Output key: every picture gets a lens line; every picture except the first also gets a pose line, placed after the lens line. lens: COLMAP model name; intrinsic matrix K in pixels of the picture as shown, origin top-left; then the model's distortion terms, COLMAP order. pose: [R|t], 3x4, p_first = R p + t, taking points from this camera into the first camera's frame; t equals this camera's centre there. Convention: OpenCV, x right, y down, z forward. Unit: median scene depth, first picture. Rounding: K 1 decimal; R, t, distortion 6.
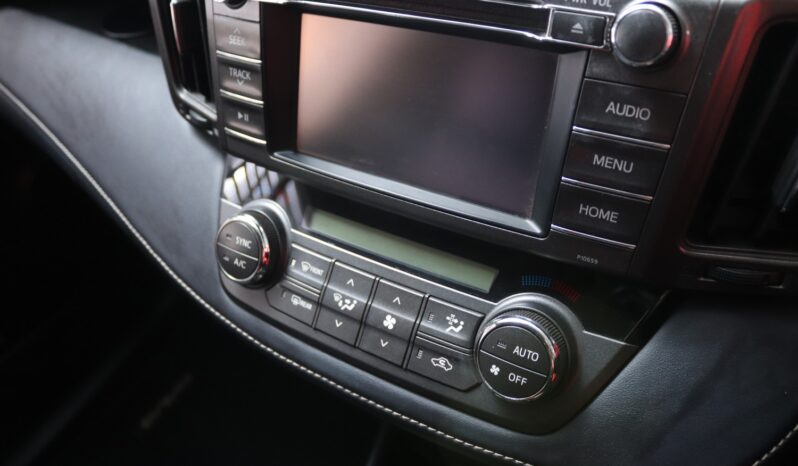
lens RADIAL K [[643.0, 0, 399.0], [0, 643.0, 233.0], [0, 0, 1]] dist [-0.122810, 0.002326]
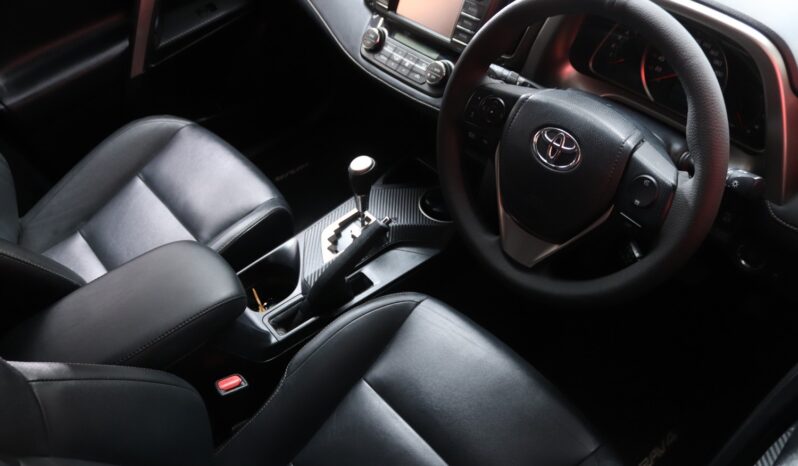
lens RADIAL K [[643.0, 0, 399.0], [0, 643.0, 233.0], [0, 0, 1]] dist [-0.122810, 0.002326]
pose [[0.949064, 0.286105, -0.131993, 0.619653], [-0.283115, 0.958196, 0.041298, 0.833760], [0.138290, -0.001825, 0.990390, -2.252206]]
